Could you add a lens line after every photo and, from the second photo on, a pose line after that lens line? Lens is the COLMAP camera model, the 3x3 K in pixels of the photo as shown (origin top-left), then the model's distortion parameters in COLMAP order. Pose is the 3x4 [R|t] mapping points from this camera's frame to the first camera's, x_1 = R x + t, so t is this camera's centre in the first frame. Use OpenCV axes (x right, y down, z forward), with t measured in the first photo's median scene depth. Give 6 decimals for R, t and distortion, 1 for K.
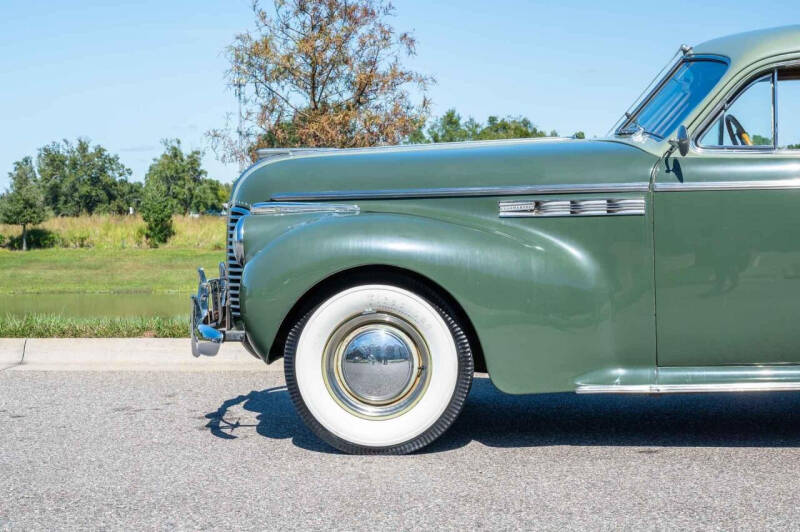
lens RADIAL K [[1486.2, 0, 396.6], [0, 1486.2, 270.5], [0, 0, 1]] dist [0.035791, 0.000000]
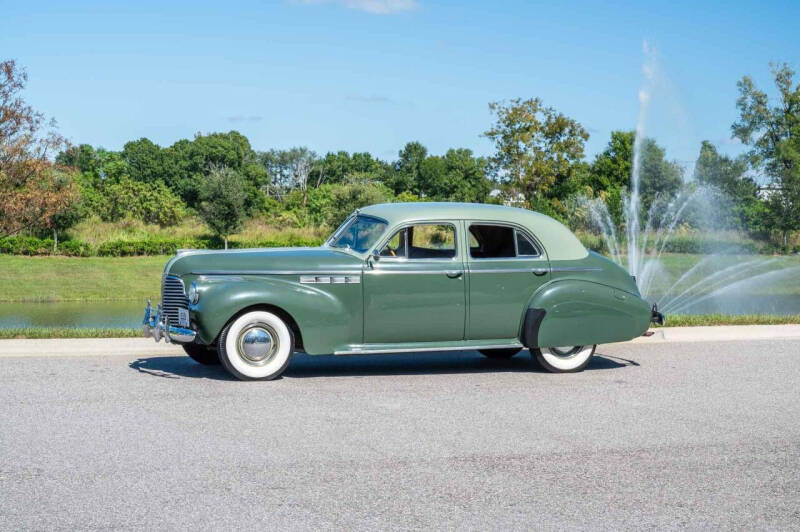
lens RADIAL K [[1712.7, 0, 399.7], [0, 1712.7, 265.9], [0, 0, 1]] dist [0.061810, 0.000000]
pose [[0.902848, 0.006725, 0.429907, -1.015596], [-0.002708, 0.999947, -0.009956, -0.038156], [-0.429951, 0.007824, 0.902818, -1.646600]]
